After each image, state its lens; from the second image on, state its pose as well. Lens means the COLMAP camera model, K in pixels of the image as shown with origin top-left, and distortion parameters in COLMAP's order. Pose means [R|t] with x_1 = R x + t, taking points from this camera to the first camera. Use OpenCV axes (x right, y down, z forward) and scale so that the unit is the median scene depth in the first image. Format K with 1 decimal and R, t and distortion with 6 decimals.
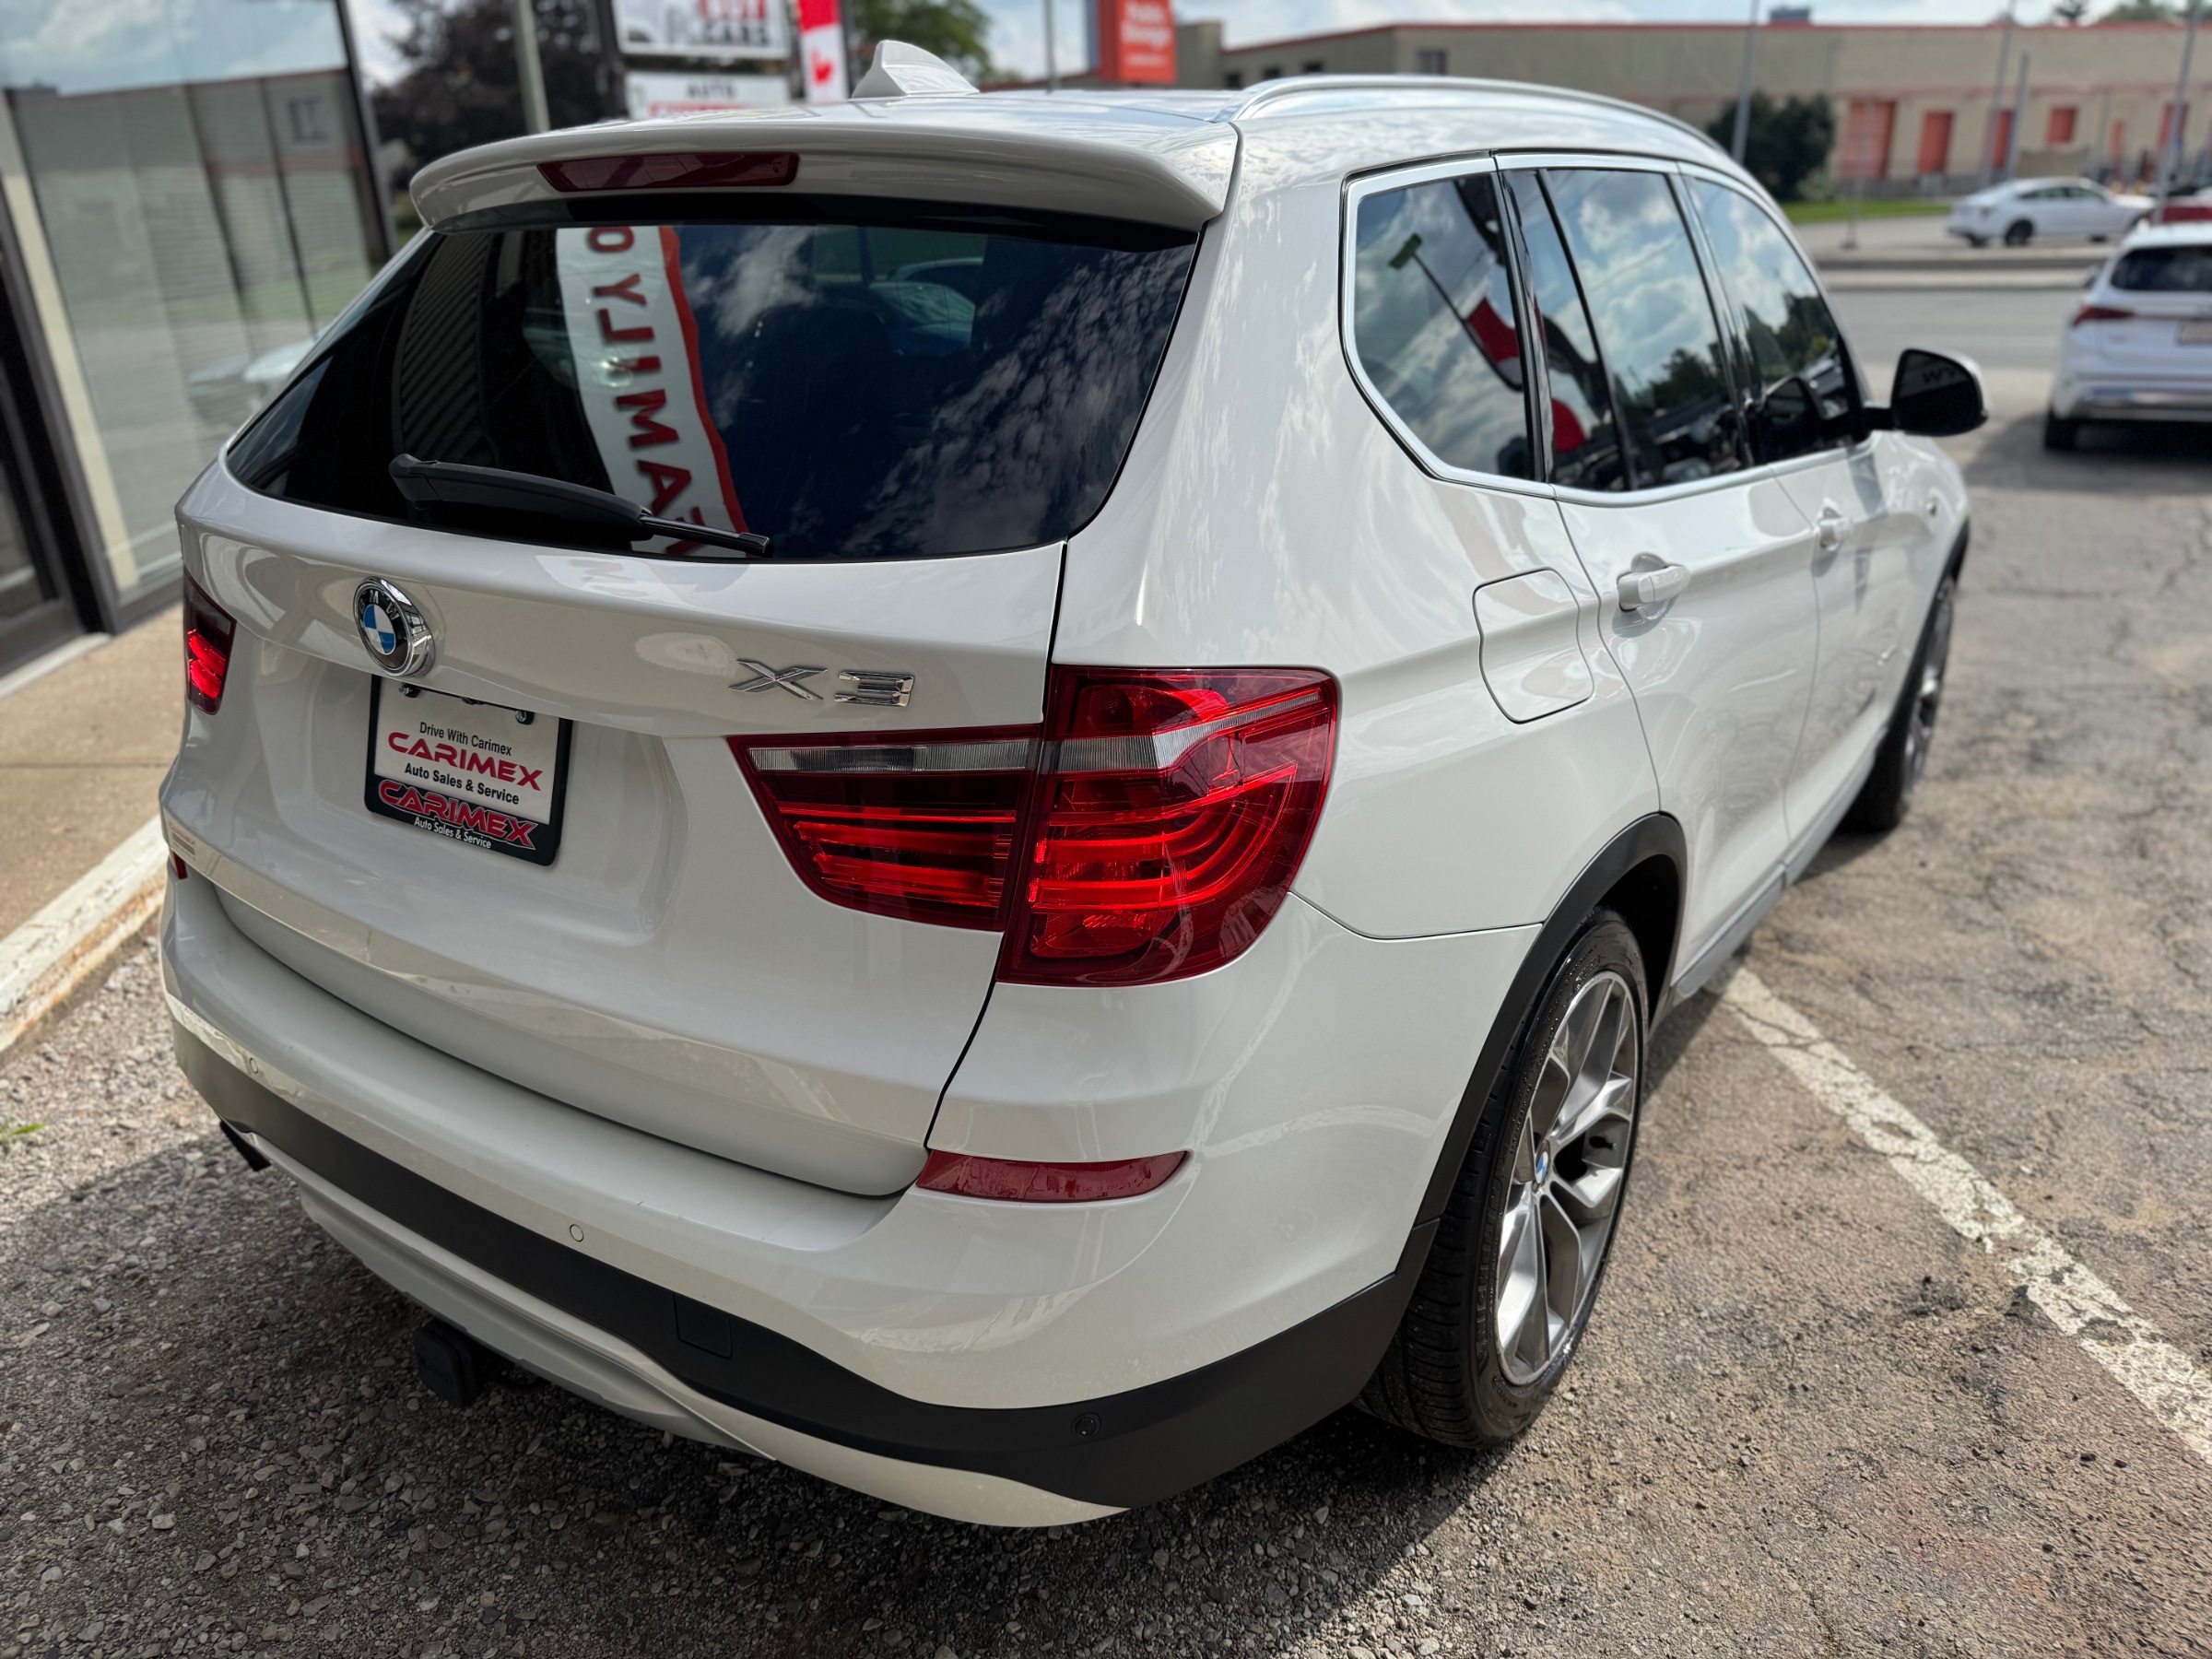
lens RADIAL K [[1669.7, 0, 1106.0], [0, 1669.7, 829.5], [0, 0, 1]] dist [0.073508, -0.082911]
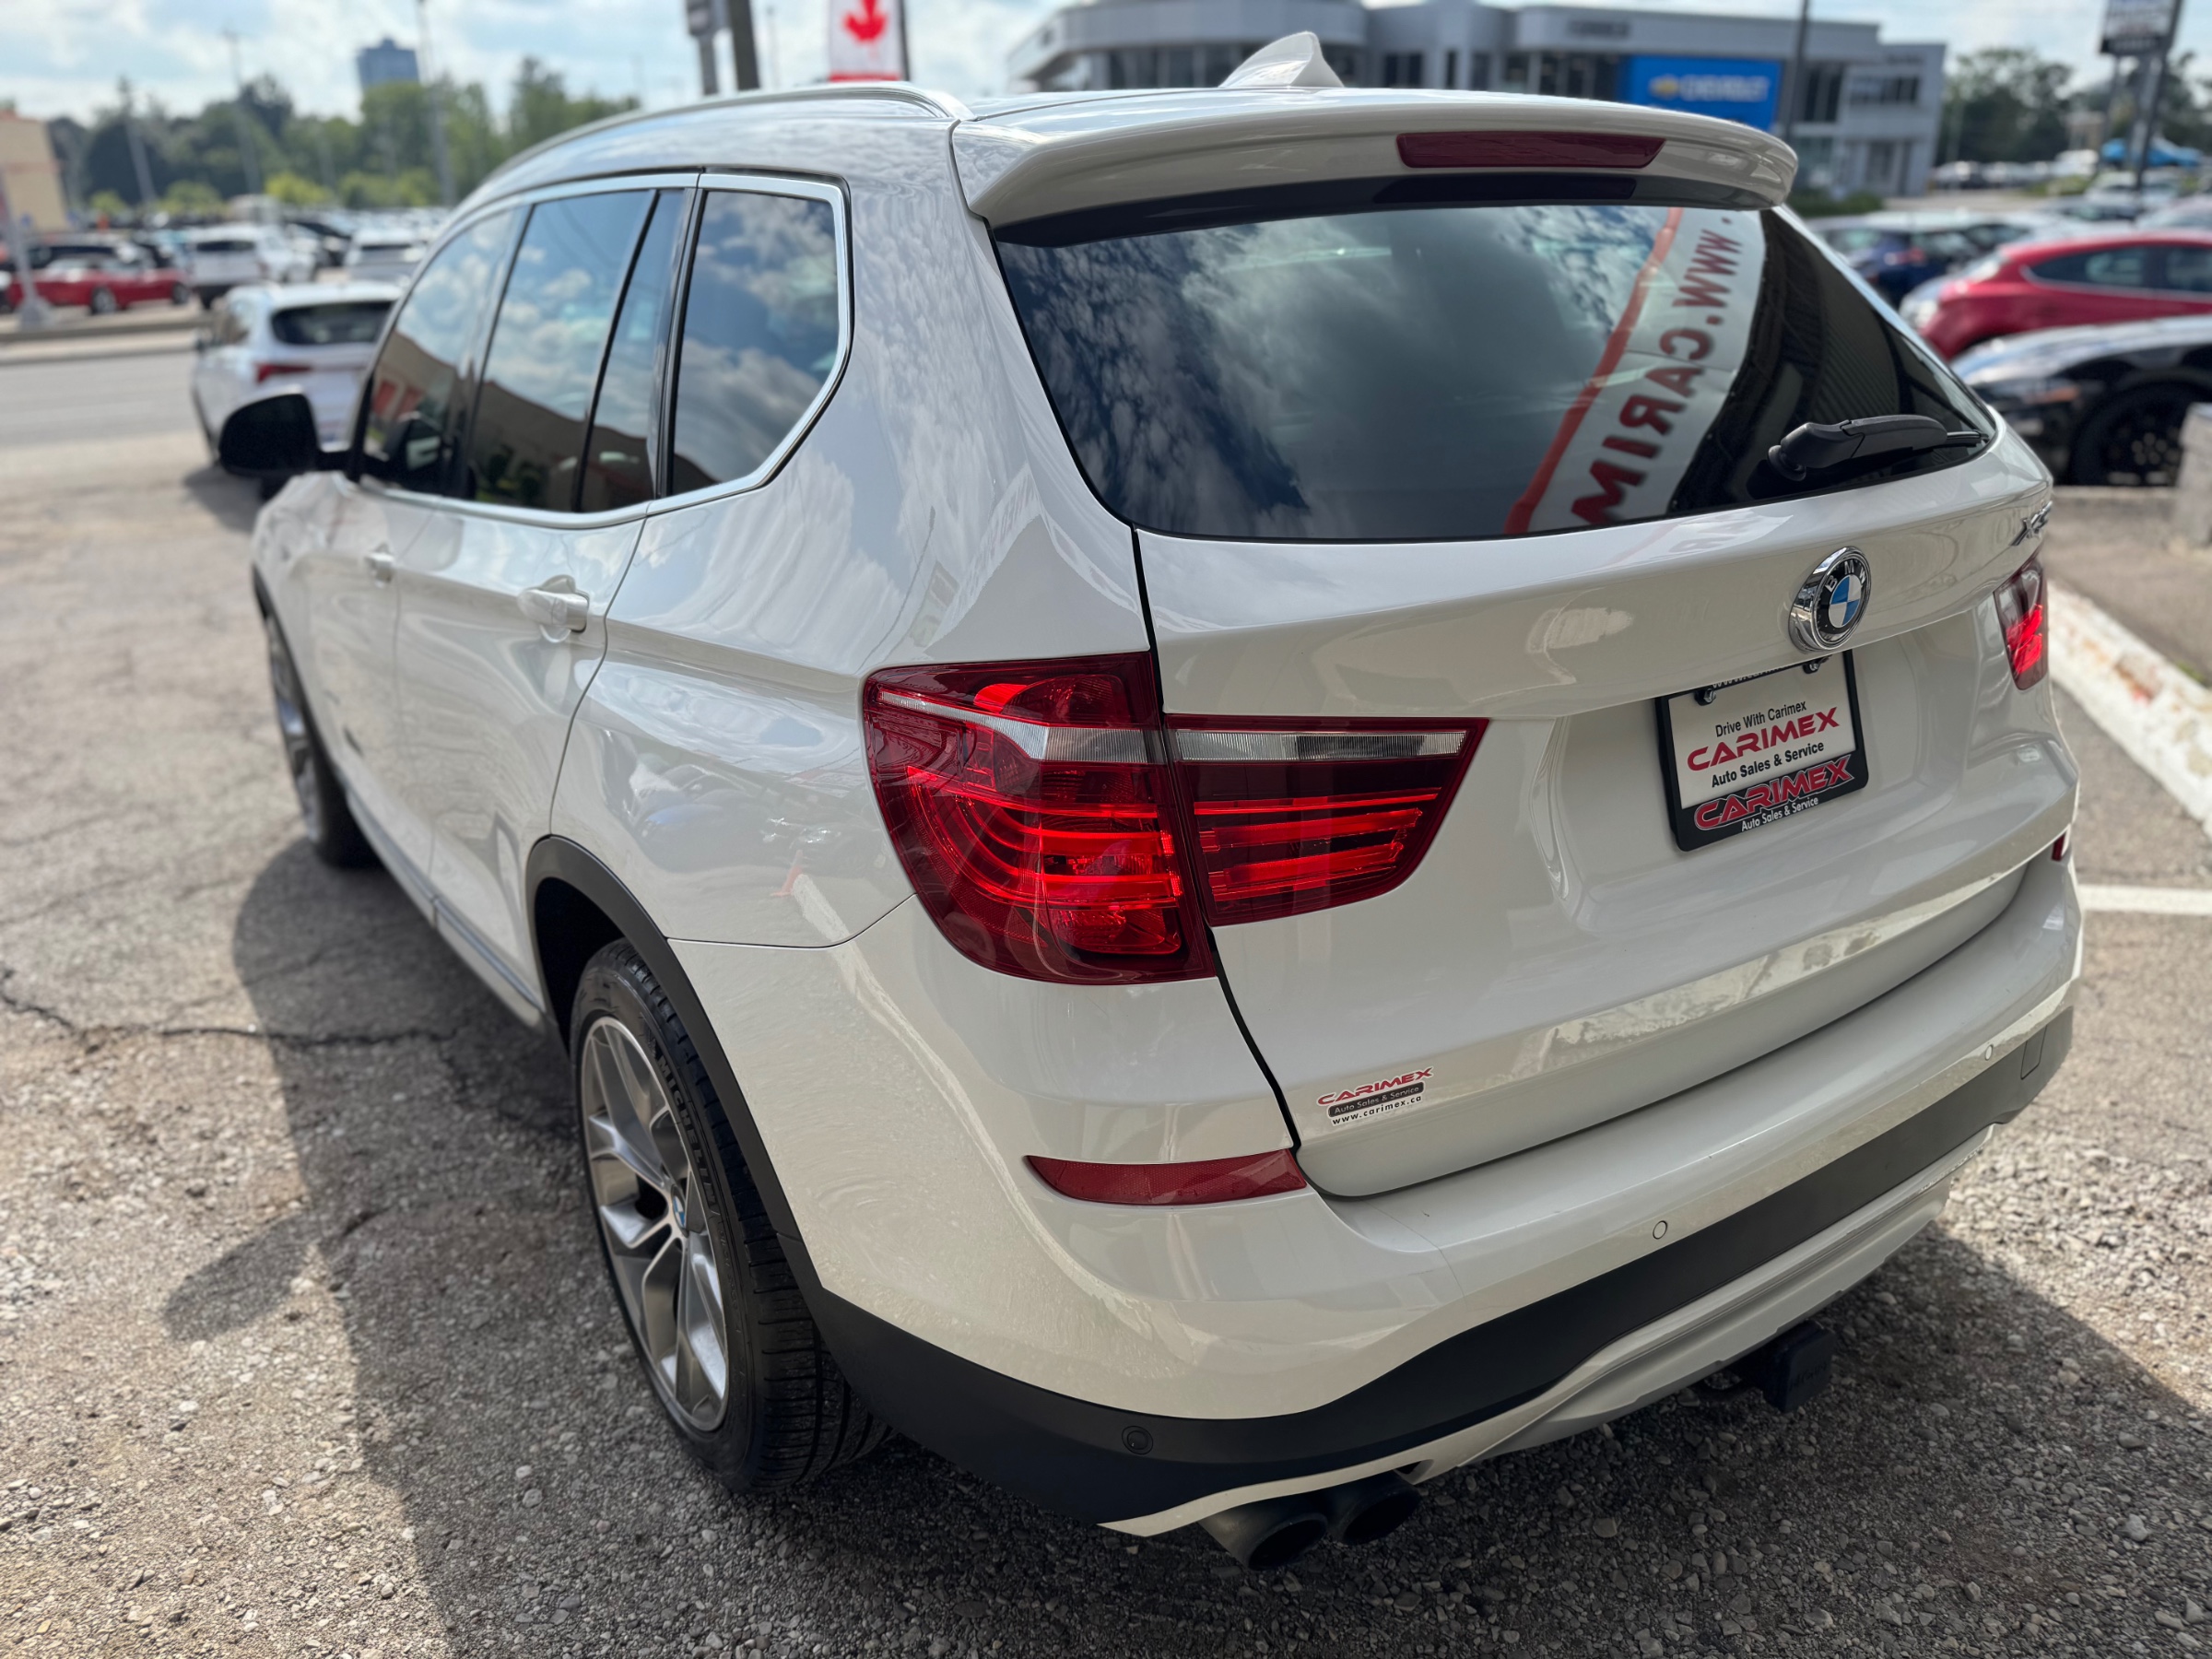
lens RADIAL K [[1669.7, 0, 1106.0], [0, 1669.7, 829.5], [0, 0, 1]] dist [0.073508, -0.082911]
pose [[0.334122, -0.316670, 0.887740, -1.411634], [0.354959, 0.914801, 0.192726, -0.321803], [-0.873136, 0.250717, 0.418060, 0.947599]]
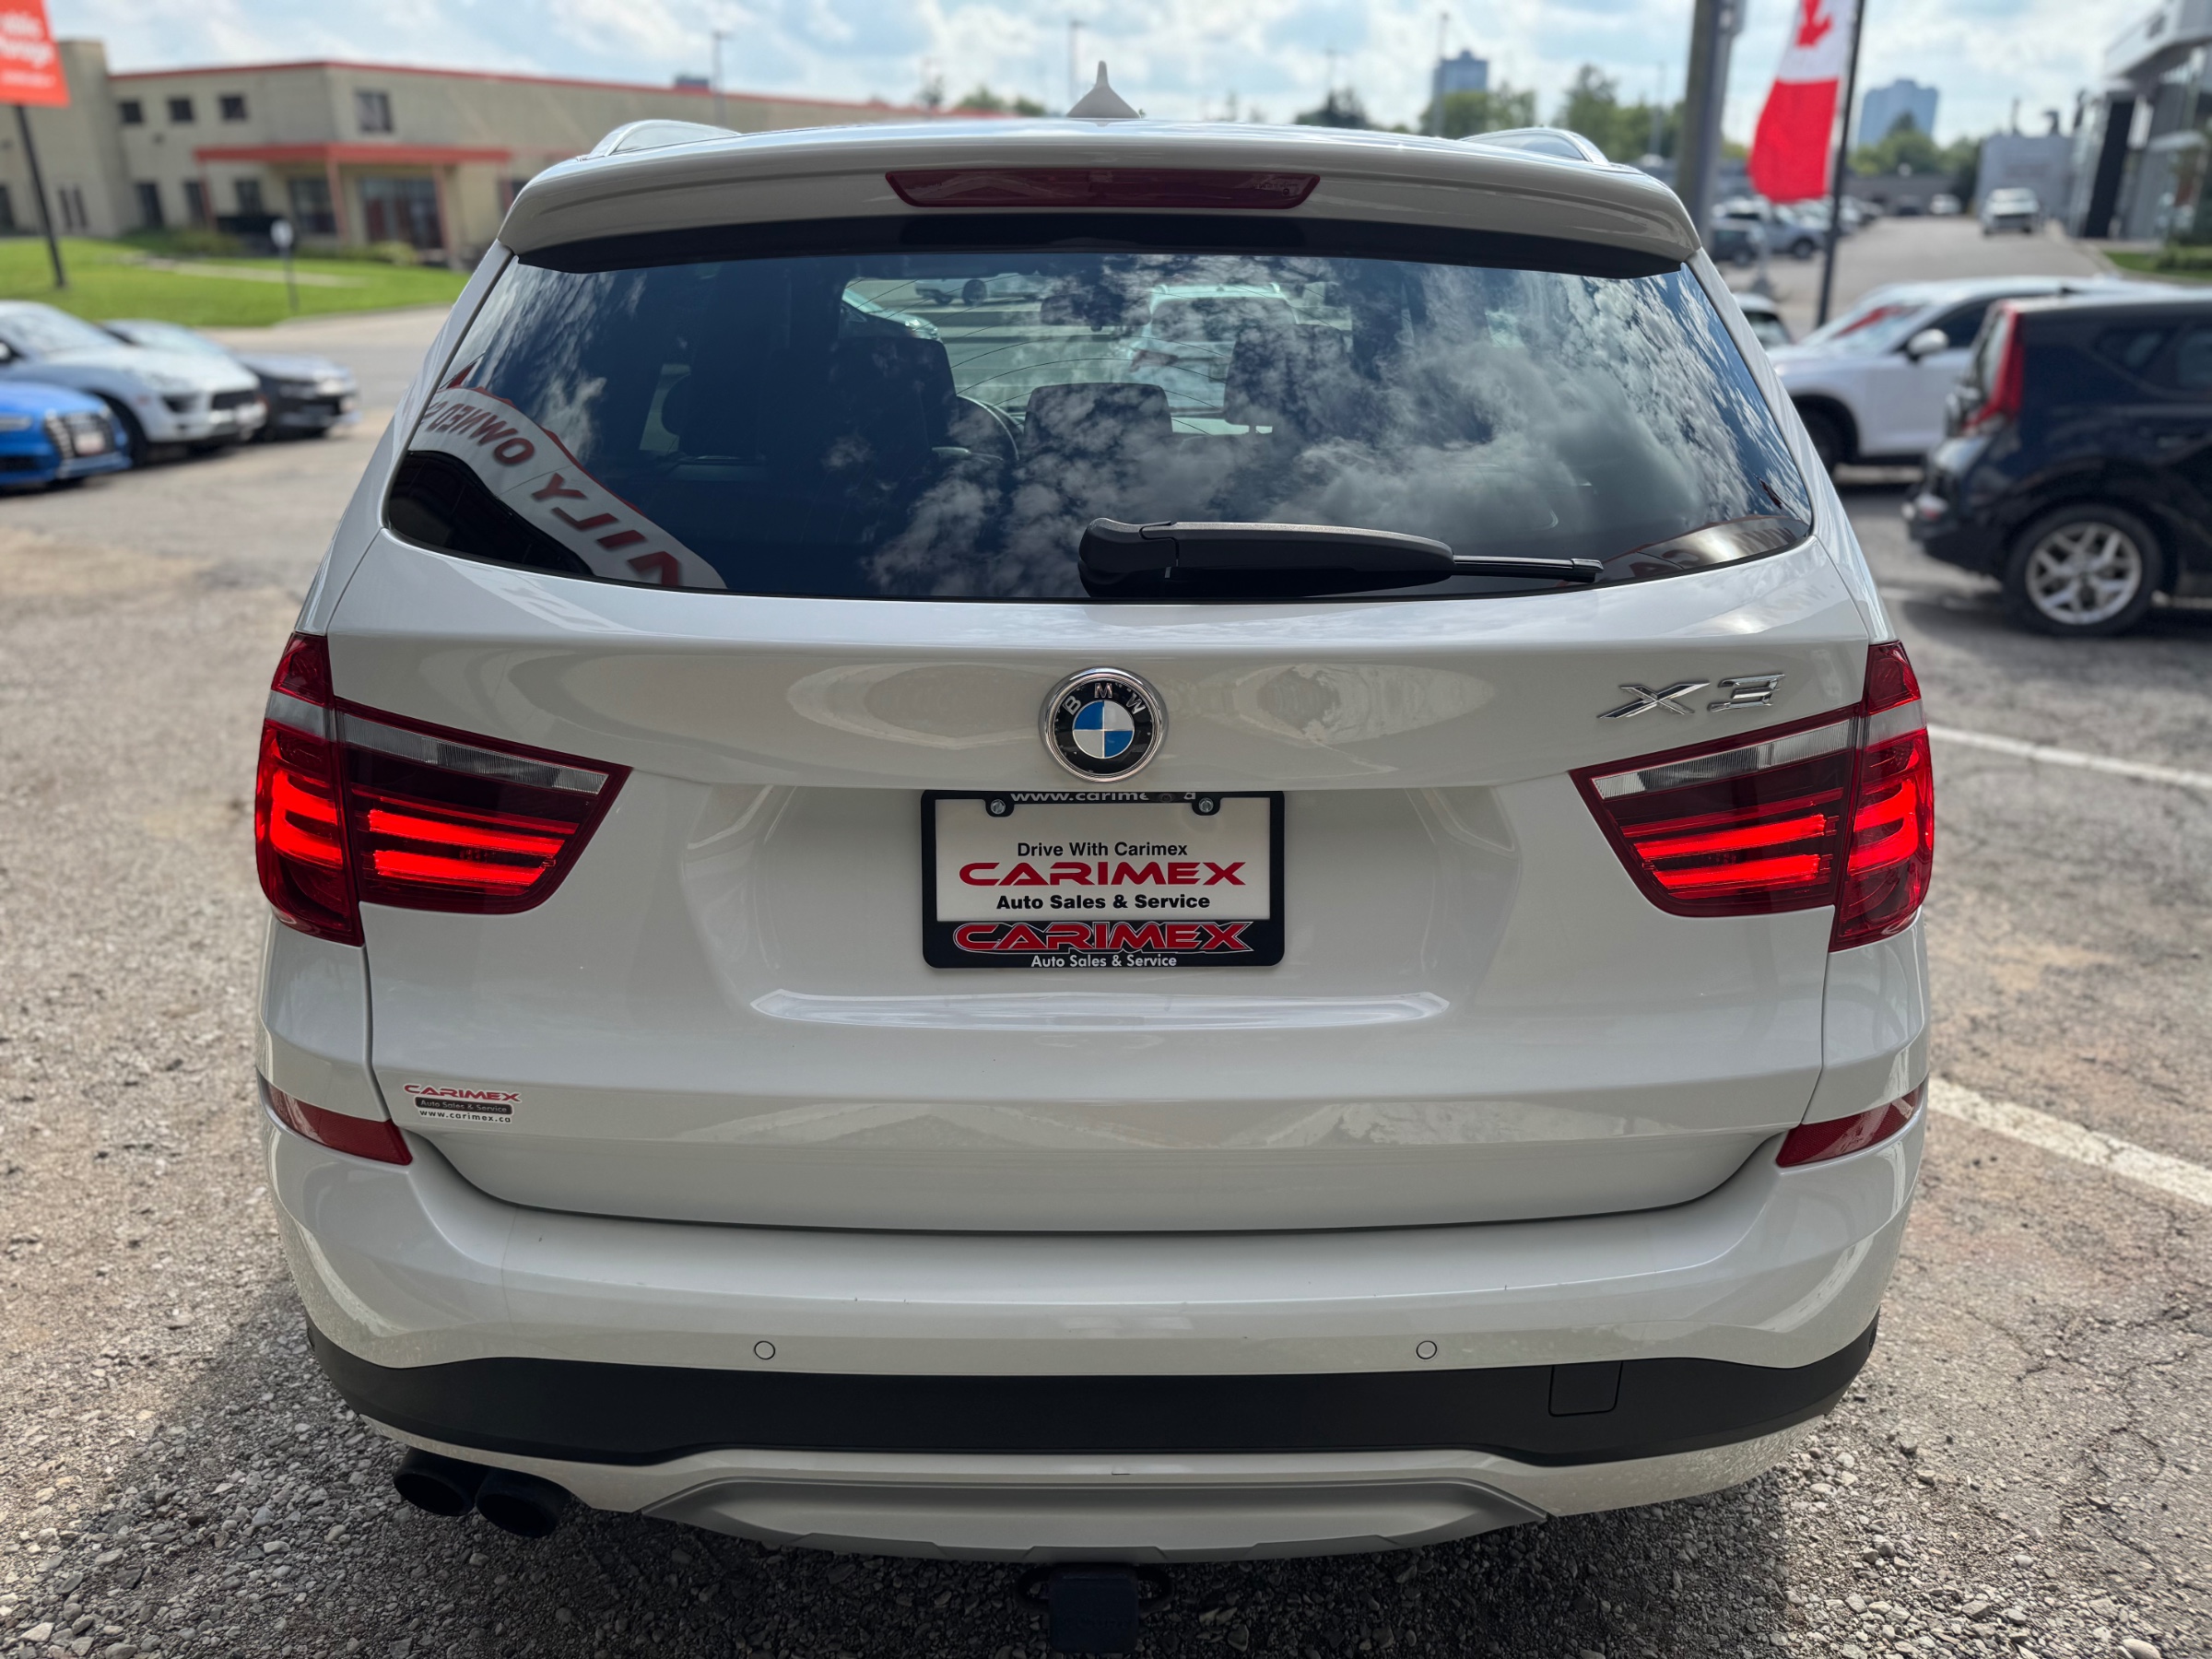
lens RADIAL K [[1669.7, 0, 1106.0], [0, 1669.7, 829.5], [0, 0, 1]] dist [0.073508, -0.082911]
pose [[0.809120, -0.180031, 0.559387, -0.857229], [0.195468, 0.980164, 0.032719, -0.091770], [-0.554182, 0.082868, 0.828261, 0.301152]]
